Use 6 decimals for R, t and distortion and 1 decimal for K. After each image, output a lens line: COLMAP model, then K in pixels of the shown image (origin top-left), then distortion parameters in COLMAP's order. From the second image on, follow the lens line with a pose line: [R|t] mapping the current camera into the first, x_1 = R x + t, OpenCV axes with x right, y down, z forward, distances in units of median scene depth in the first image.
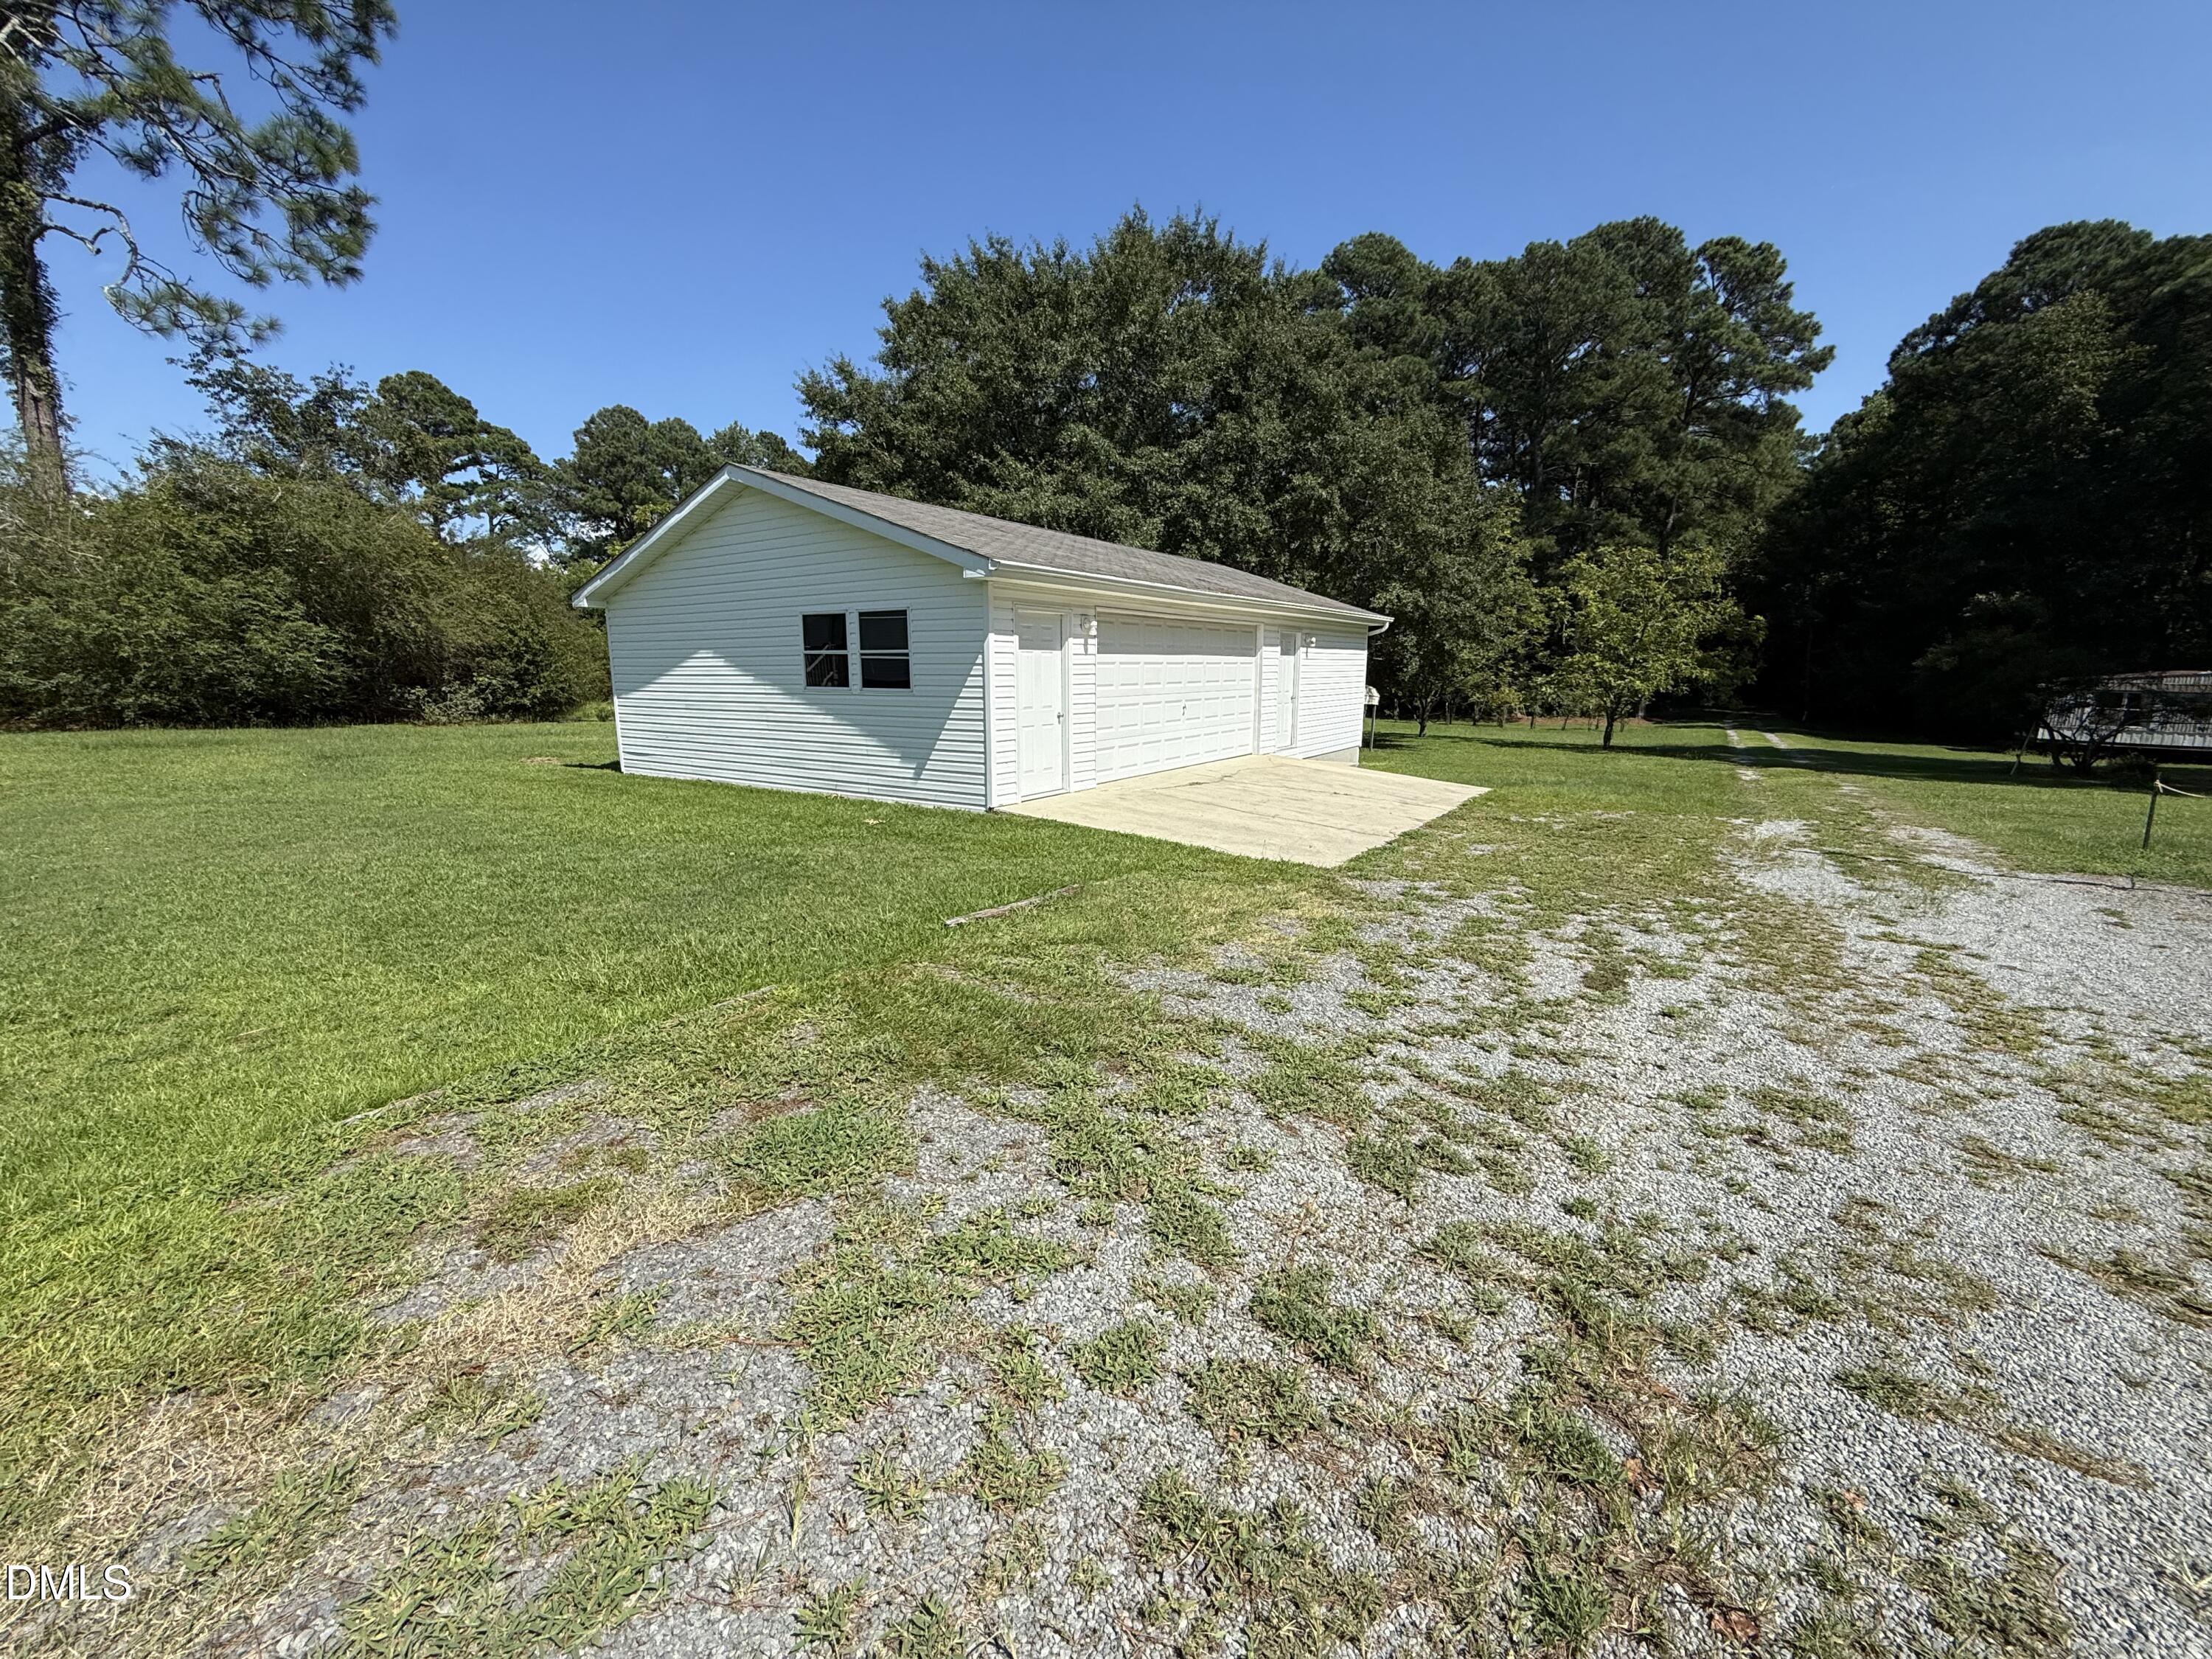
lens RADIAL K [[884.0, 0, 1093.3], [0, 884.0, 826.2], [0, 0, 1]] dist [-0.001606, 0.000540]
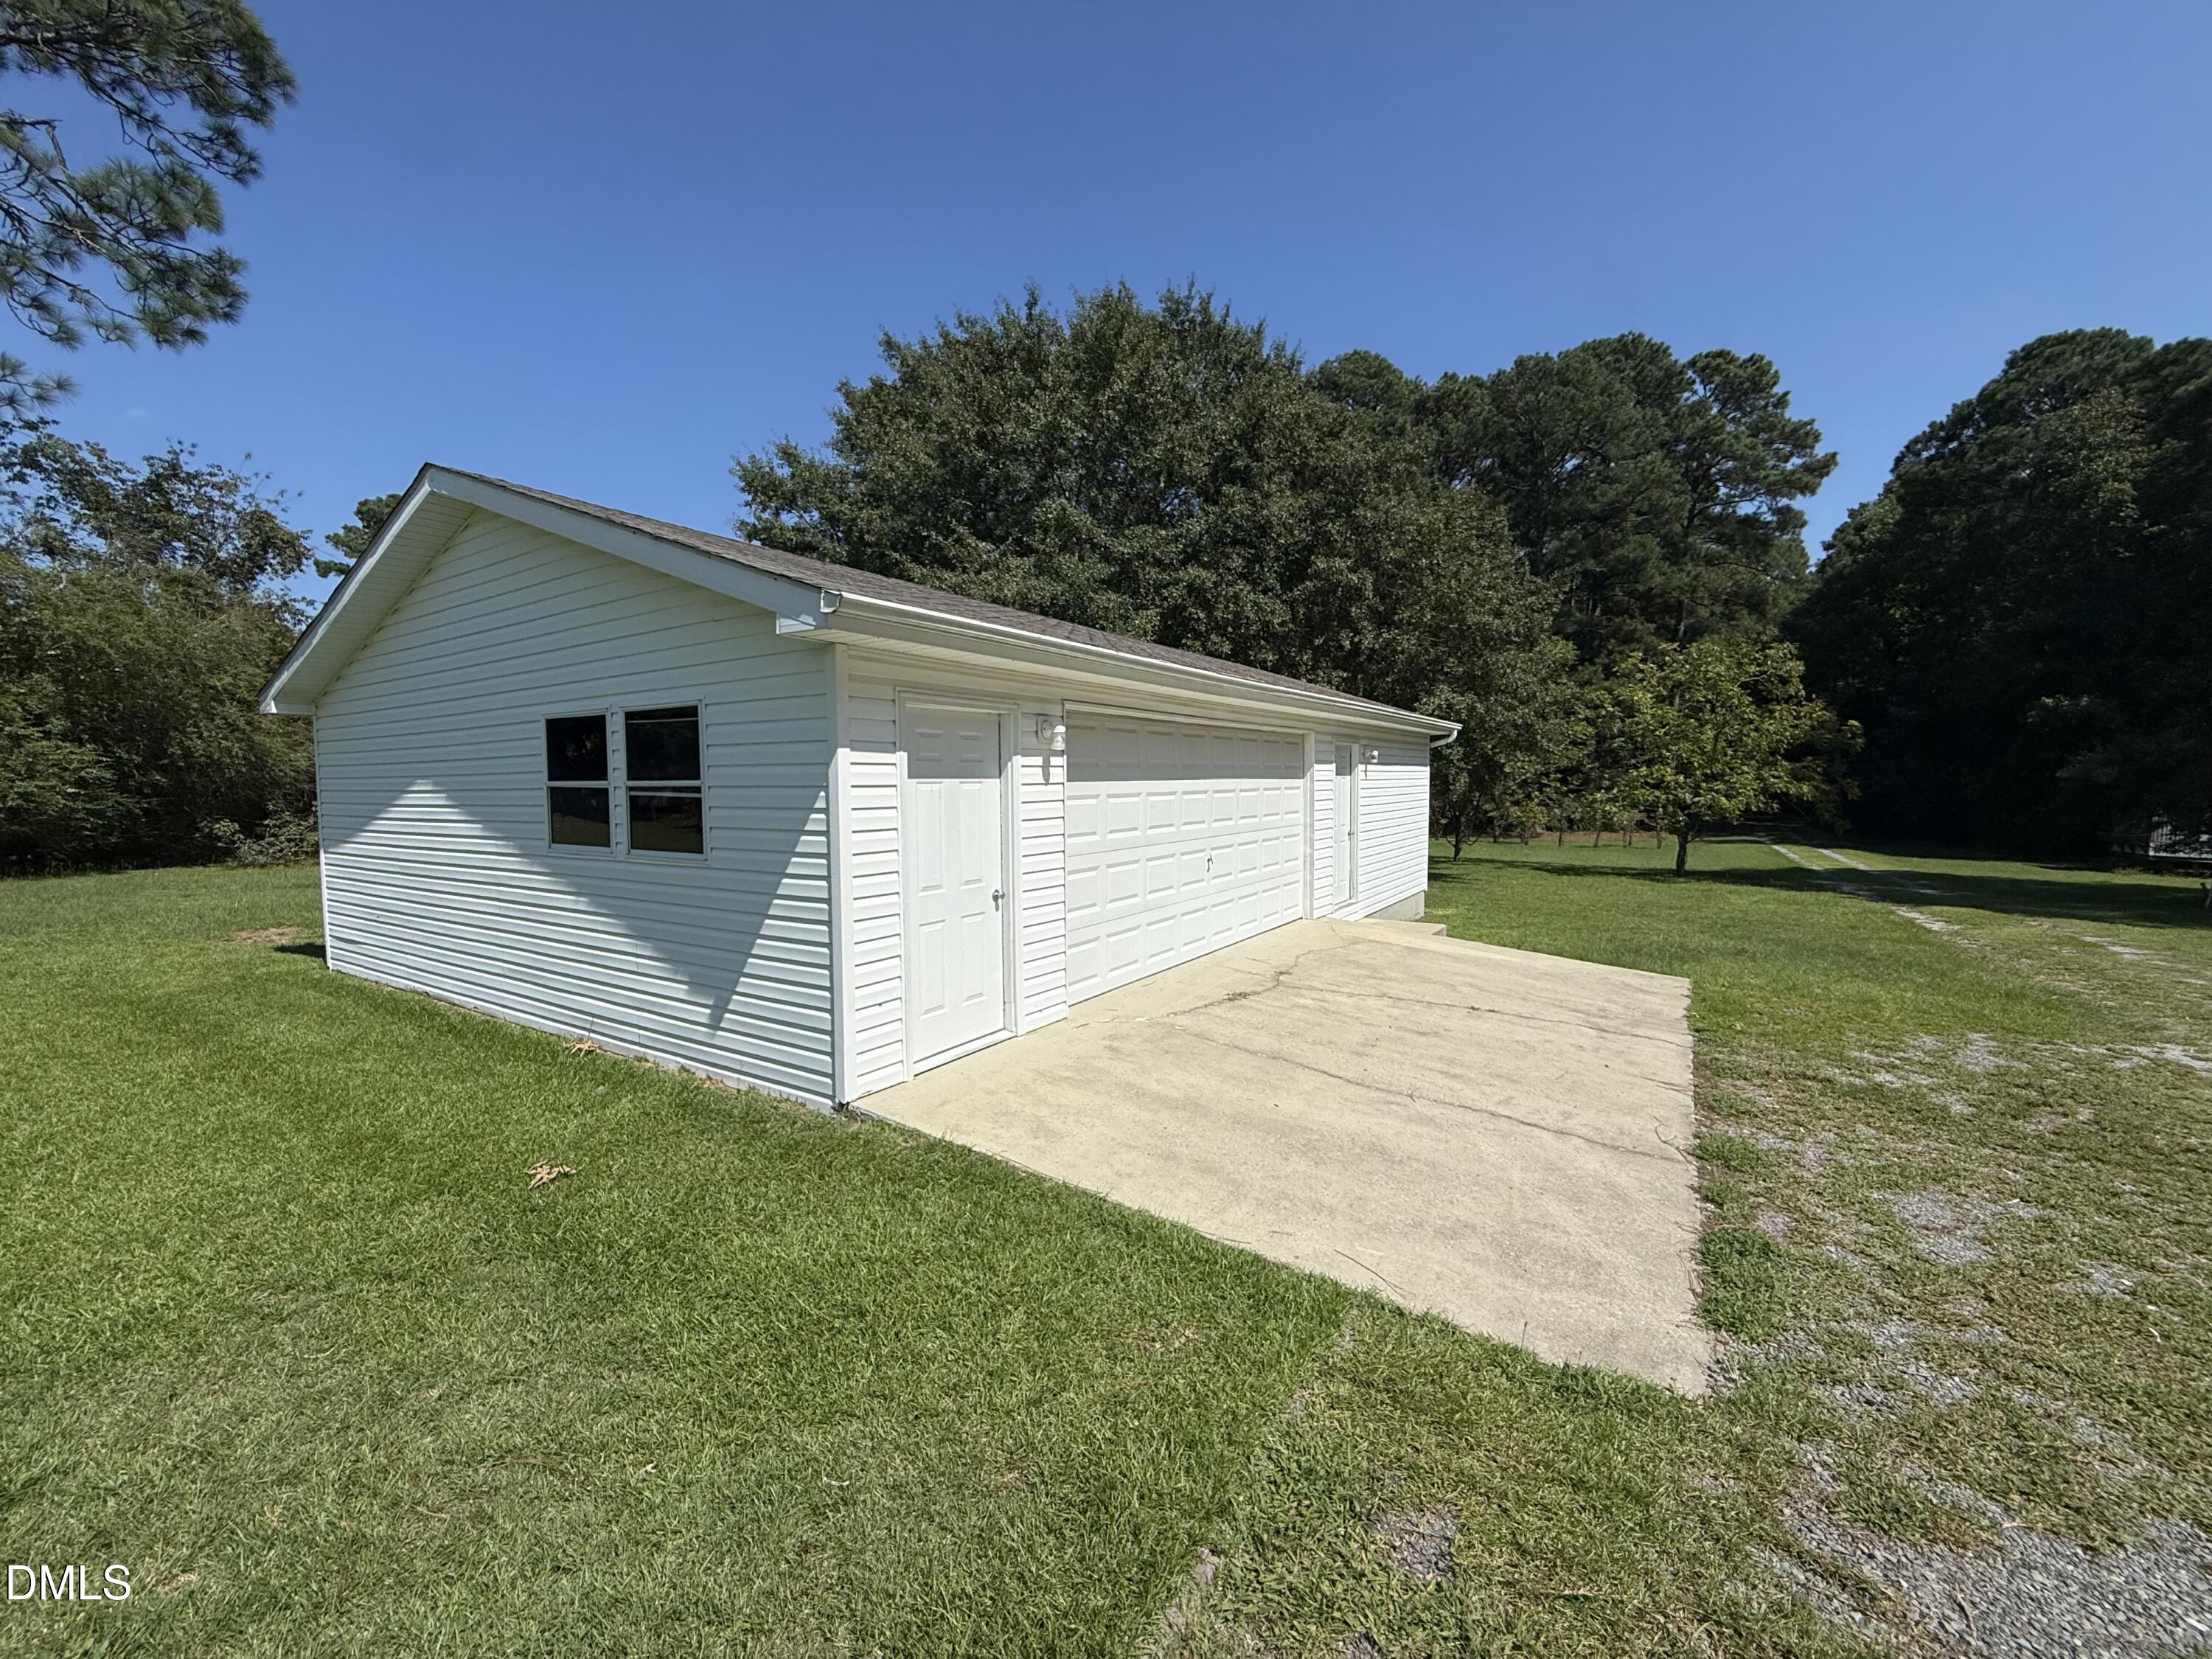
lens RADIAL K [[884.0, 0, 1094.4], [0, 884.0, 828.8], [0, 0, 1]] dist [-0.001606, 0.000540]
pose [[0.999890, -0.009476, 0.011435, 0.006322], [0.010811, 0.992347, -0.123006, -0.039012], [-0.010182, 0.123116, 0.992340, 0.180345]]
